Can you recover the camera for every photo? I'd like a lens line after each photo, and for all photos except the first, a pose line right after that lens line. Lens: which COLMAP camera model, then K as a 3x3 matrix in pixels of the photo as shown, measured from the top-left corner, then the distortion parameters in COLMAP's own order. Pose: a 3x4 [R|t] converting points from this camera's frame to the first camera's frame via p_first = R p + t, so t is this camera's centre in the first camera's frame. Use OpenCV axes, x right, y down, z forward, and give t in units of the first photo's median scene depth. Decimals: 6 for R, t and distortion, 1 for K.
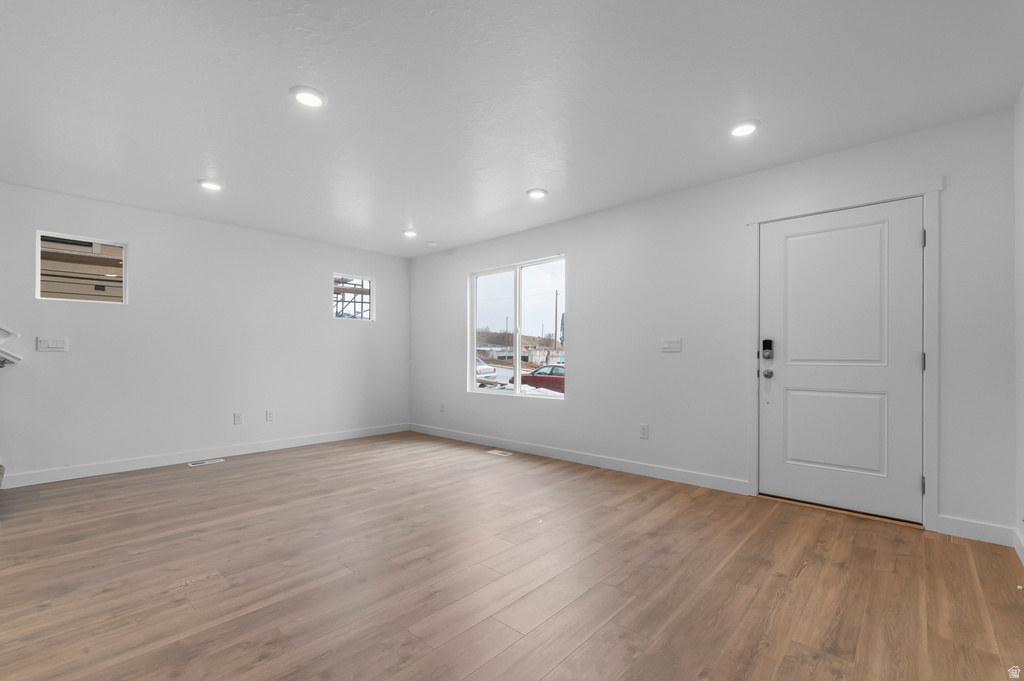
lens RADIAL K [[458.4, 0, 512.0], [0, 458.4, 340.5], [0, 0, 1]] dist [0.000332, 0.000136]
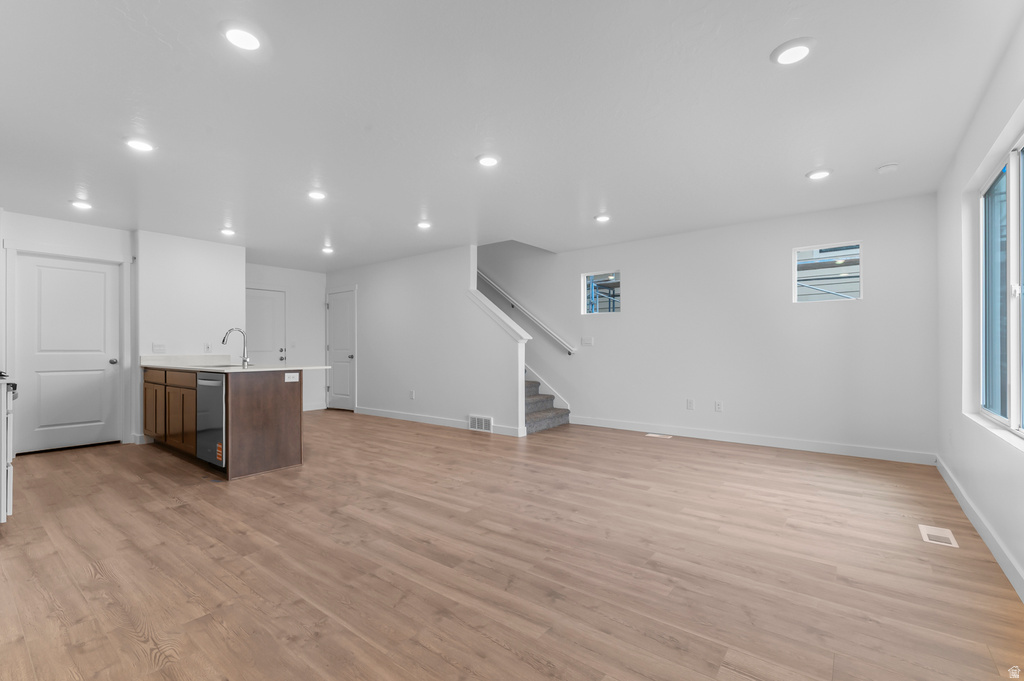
lens RADIAL K [[440.3, 0, 512.2], [0, 440.3, 347.0], [0, 0, 1]] dist [-0.000968, -0.000161]
pose [[0.068562, -0.003250, -0.997642, 0.504827], [0.038423, 0.999261, -0.000615, 0.016022], [0.996907, -0.038291, 0.068637, 0.569035]]
